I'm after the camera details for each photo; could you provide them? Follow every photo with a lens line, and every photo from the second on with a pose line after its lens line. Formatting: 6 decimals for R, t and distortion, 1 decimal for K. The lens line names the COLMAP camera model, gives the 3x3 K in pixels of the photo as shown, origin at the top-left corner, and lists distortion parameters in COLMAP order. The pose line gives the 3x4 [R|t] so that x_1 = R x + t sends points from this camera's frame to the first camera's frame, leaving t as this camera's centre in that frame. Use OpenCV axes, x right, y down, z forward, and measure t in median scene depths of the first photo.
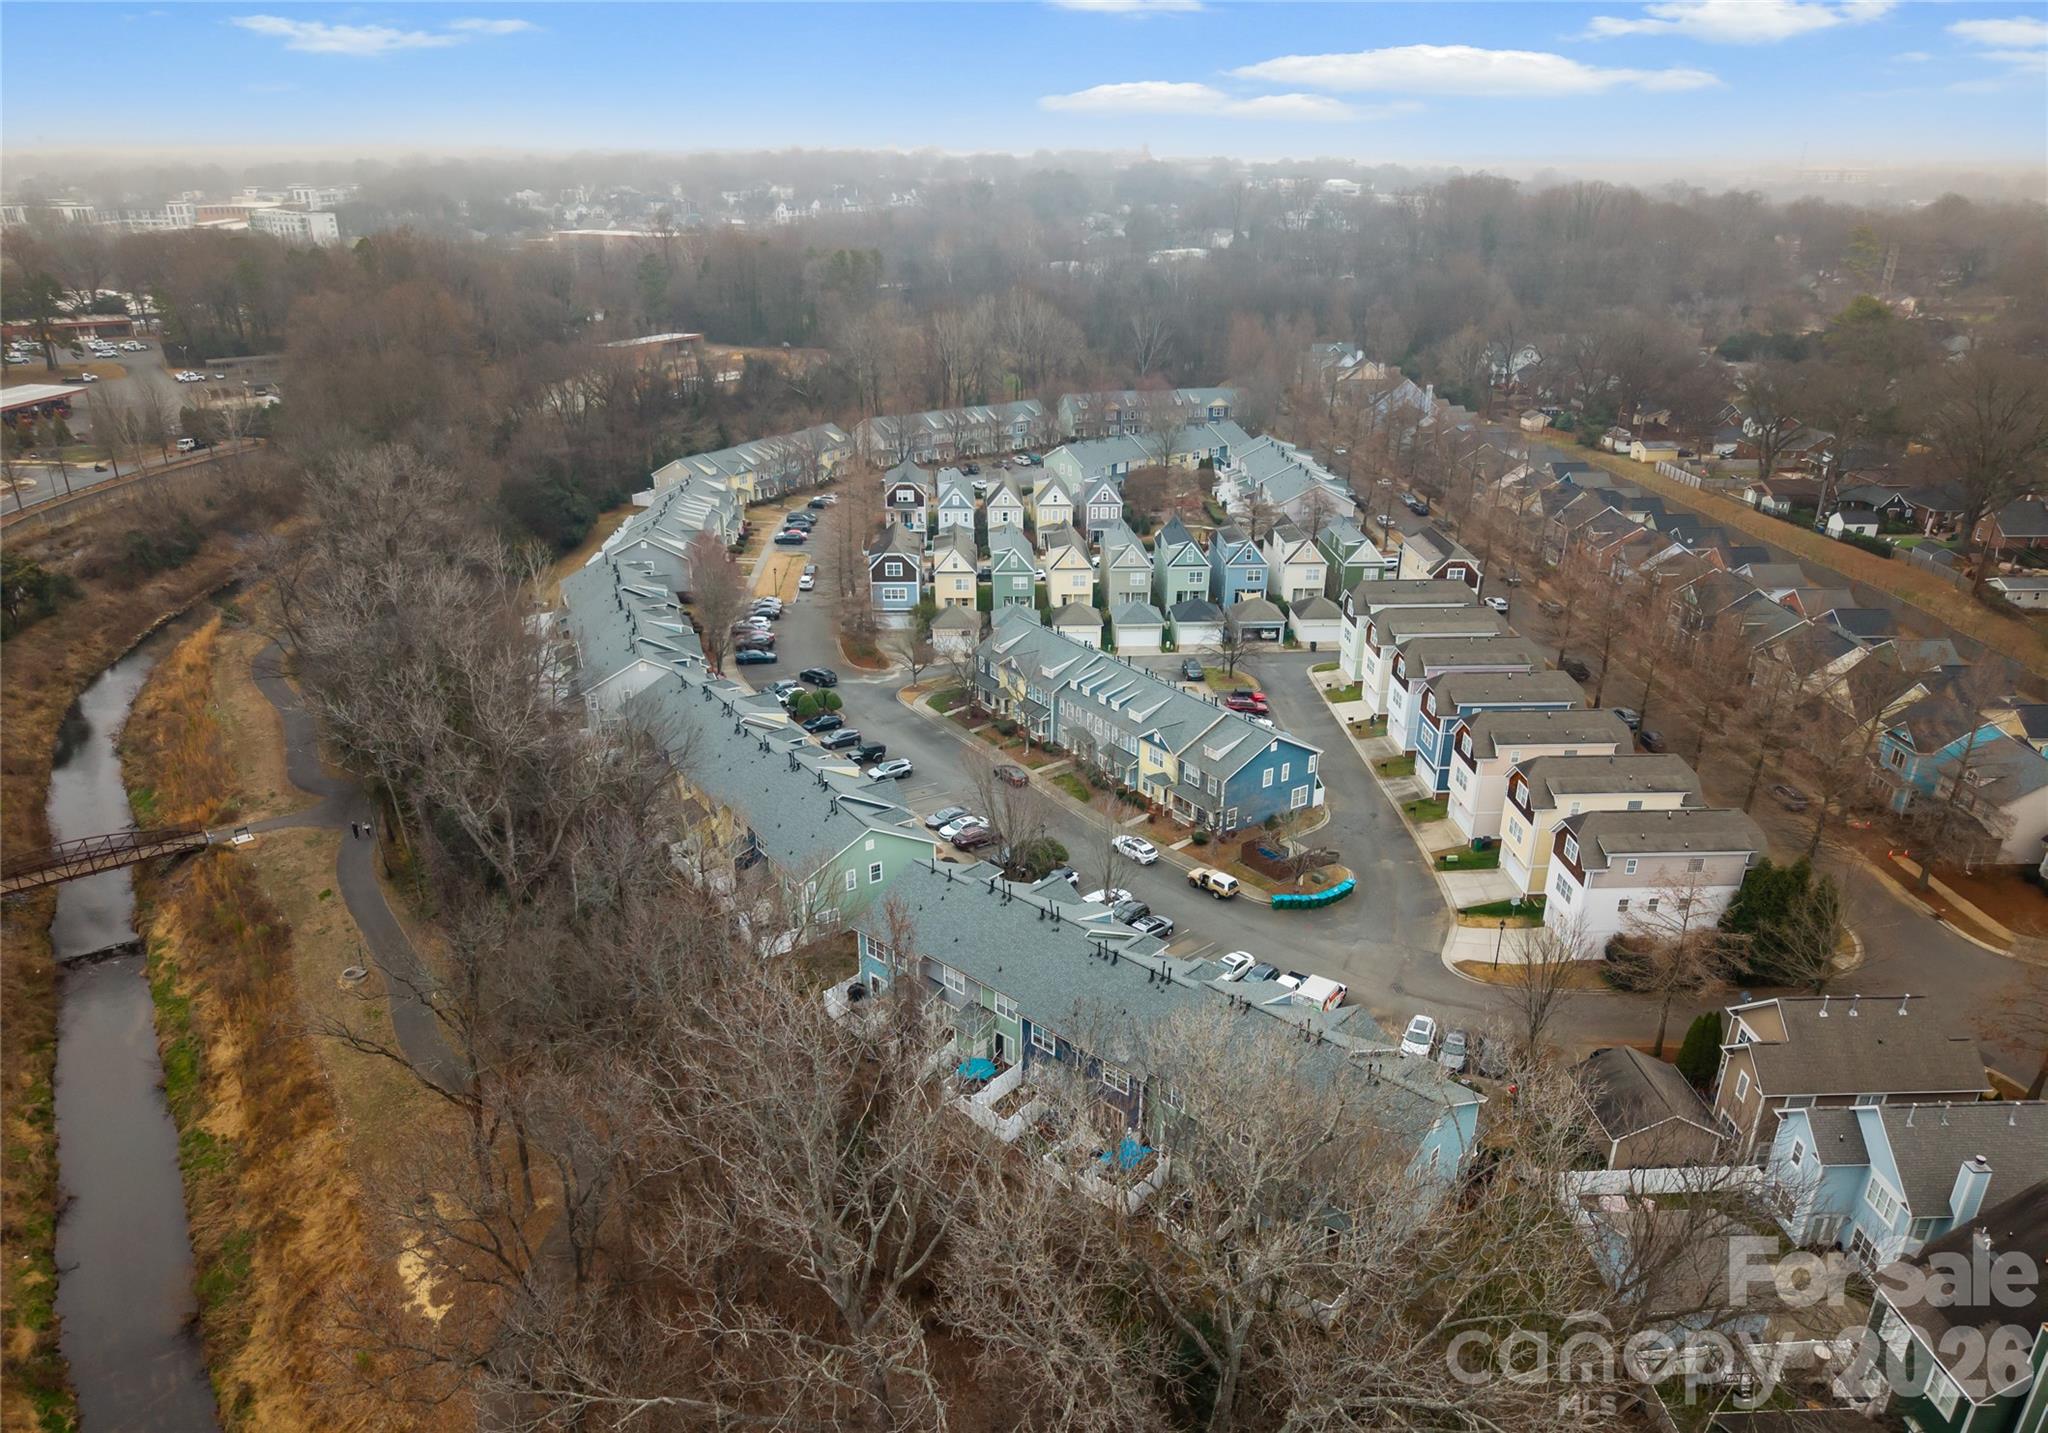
lens RADIAL K [[1323.6, 0, 986.1], [0, 1323.6, 817.8], [0, 0, 1]] dist [0.076376, -0.121426]
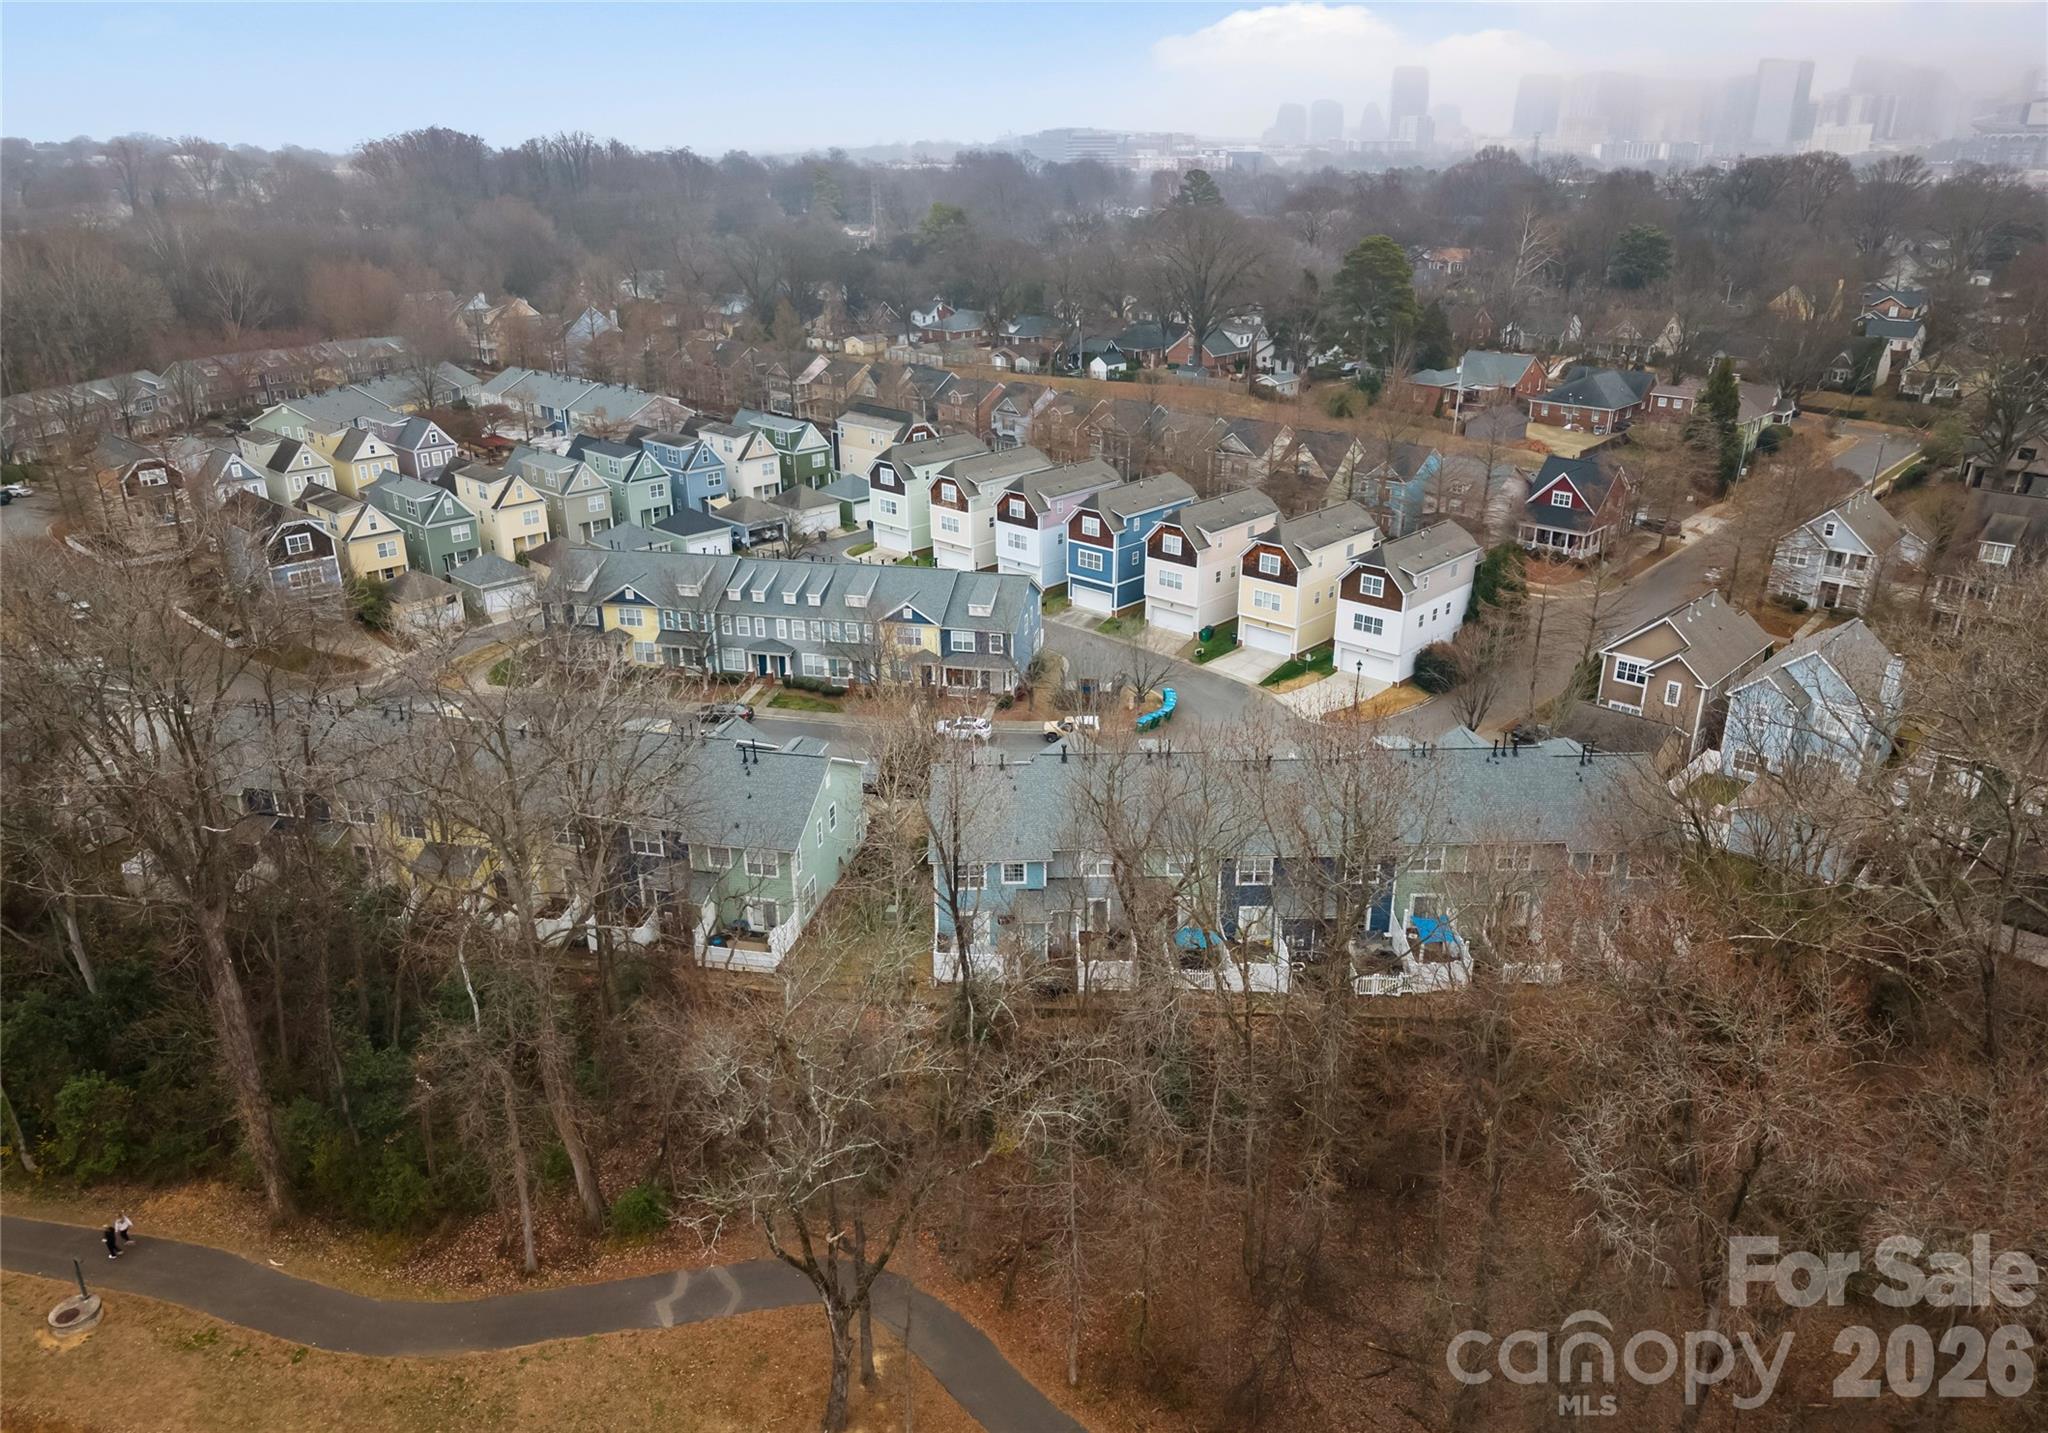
lens RADIAL K [[1389.7, 0, 1036.1], [0, 1389.7, 709.9], [0, 0, 1]] dist [0.007062, -0.021567]
pose [[0.706042, -0.264454, 0.656939, -0.316307], [0.311234, 0.949141, 0.047584, -0.011741], [-0.636111, 0.170865, 0.752441, 0.189809]]
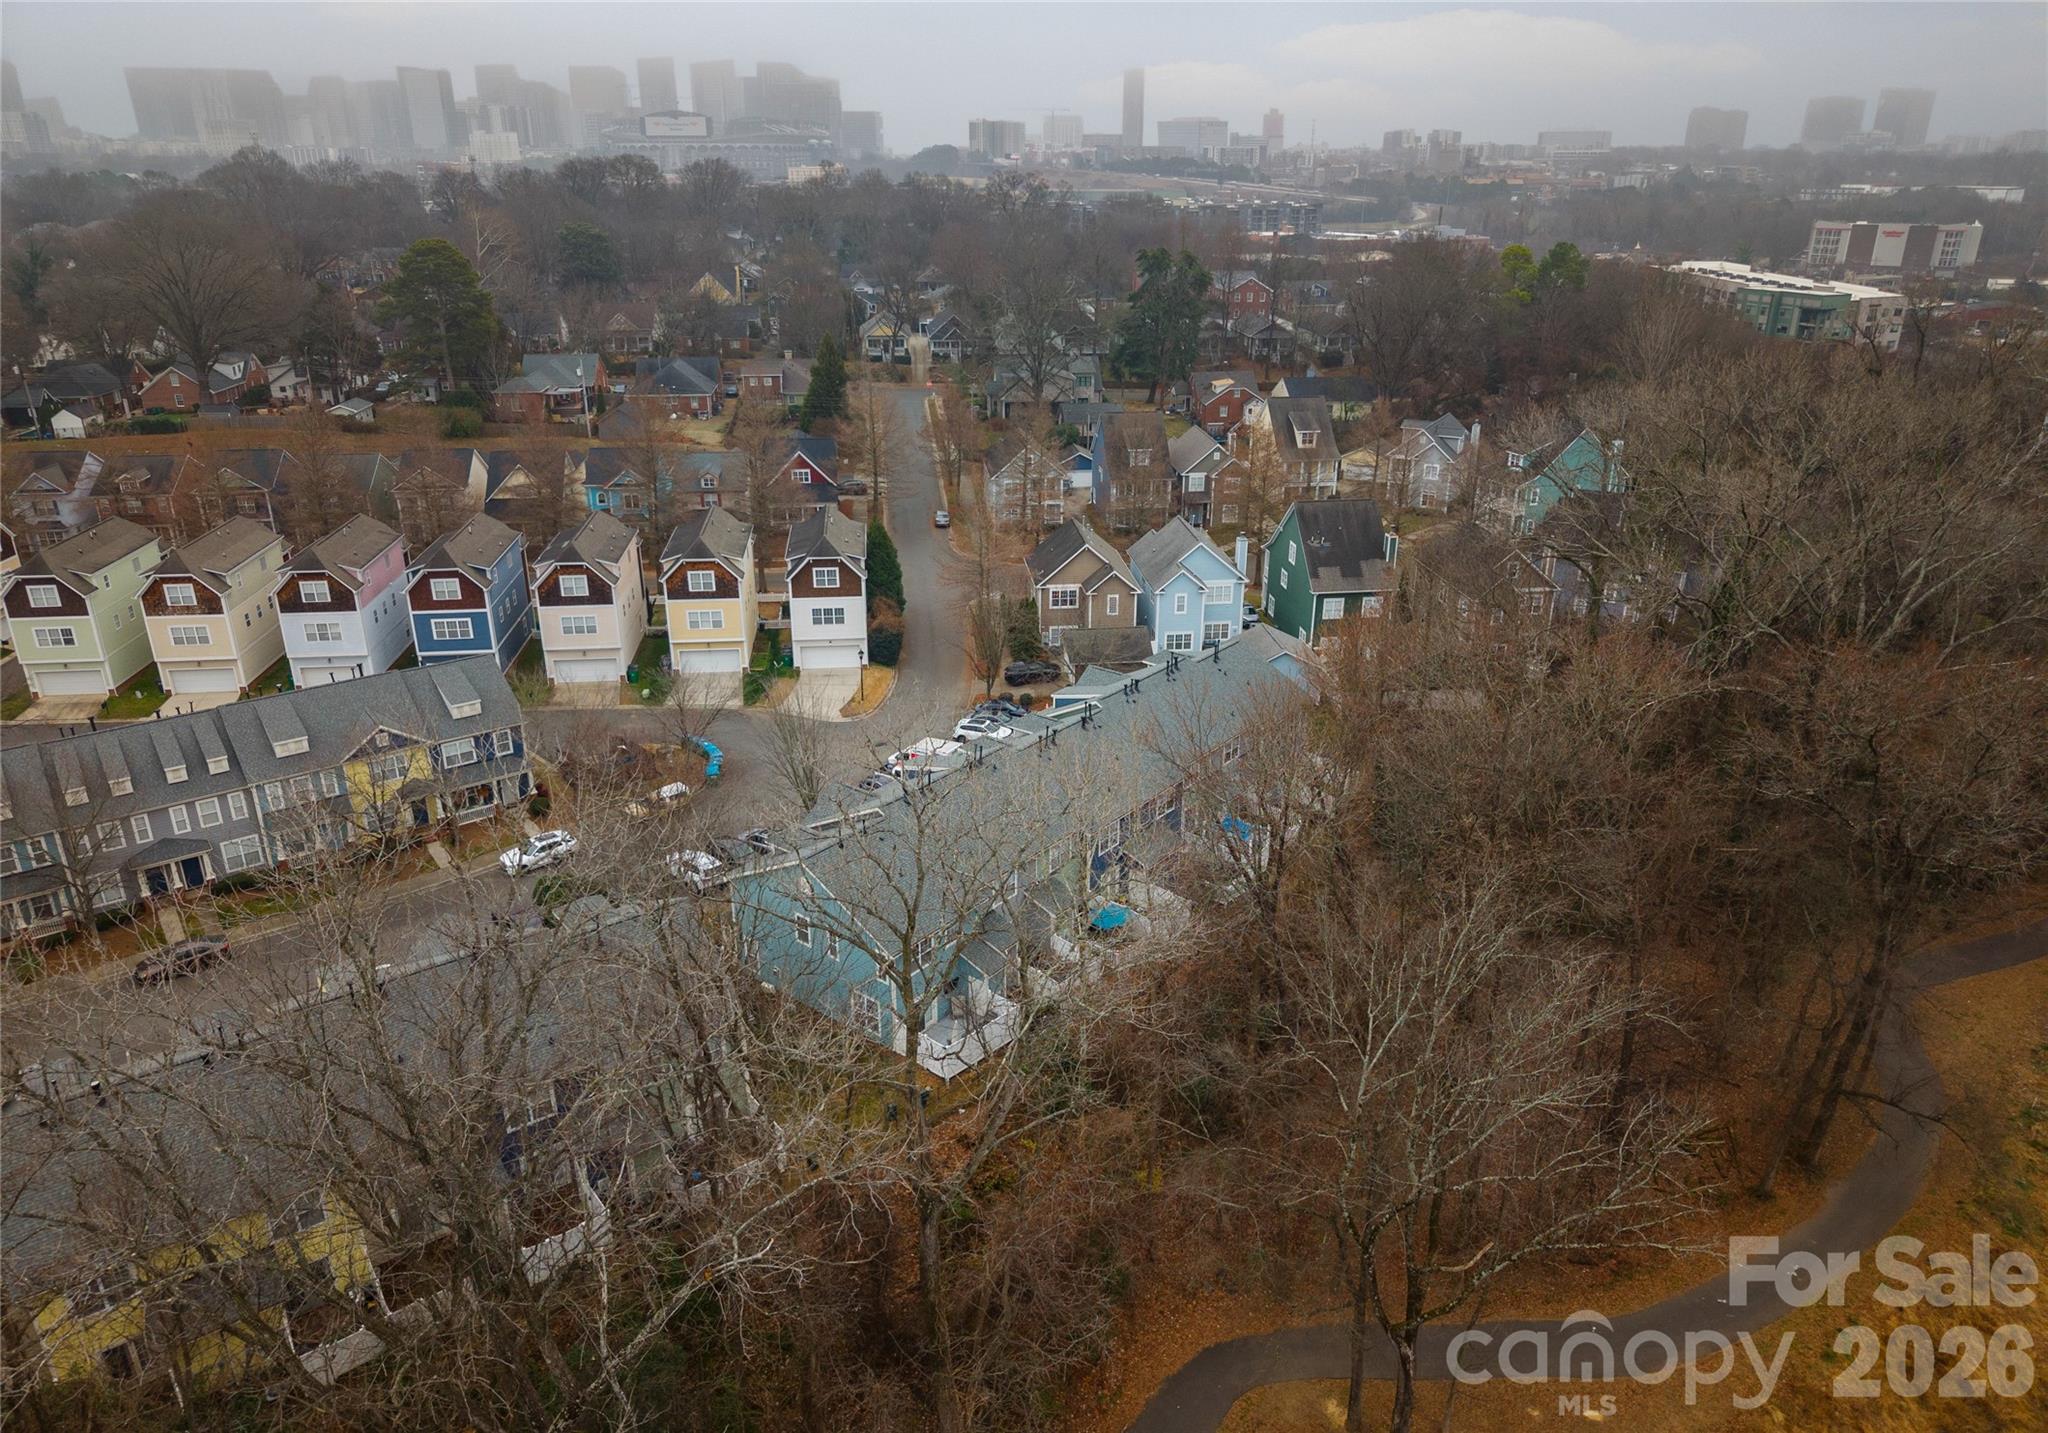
lens RADIAL K [[1351.2, 0, 1024.0], [0, 1351.2, 716.5], [0, 0, 1]] dist [0.002048, -0.046827]
pose [[-0.083576, -0.378419, 0.921853, -0.377446], [0.427346, 0.822095, 0.376212, -0.136000], [-0.900217, 0.425392, 0.093009, 0.466431]]
